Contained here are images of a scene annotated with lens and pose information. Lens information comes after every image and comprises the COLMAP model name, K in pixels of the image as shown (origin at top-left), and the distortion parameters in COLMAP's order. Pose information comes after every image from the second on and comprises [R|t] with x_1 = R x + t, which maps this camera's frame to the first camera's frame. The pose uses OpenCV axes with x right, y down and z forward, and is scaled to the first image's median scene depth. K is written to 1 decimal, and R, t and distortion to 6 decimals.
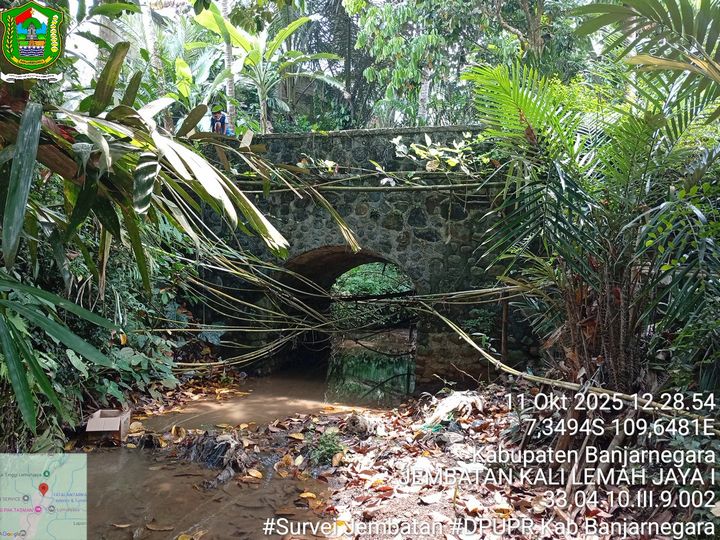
lens RADIAL K [[550.7, 0, 358.0], [0, 550.7, 269.0], [0, 0, 1]] dist [0.109475, -0.229459]
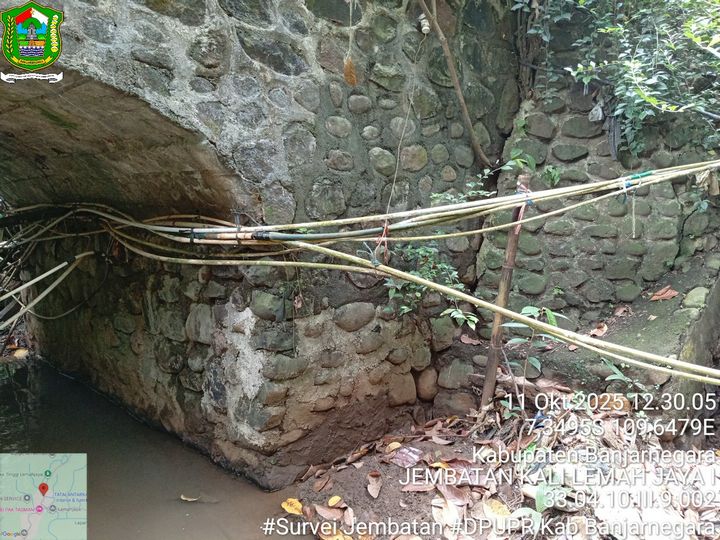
lens RADIAL K [[550.7, 0, 358.0], [0, 550.7, 269.0], [0, 0, 1]] dist [0.109475, -0.229459]
pose [[0.548433, -0.147132, 0.823148, -0.158641], [0.000953, 0.984508, 0.175339, 0.012621], [-0.836194, -0.095377, 0.540077, 0.745884]]
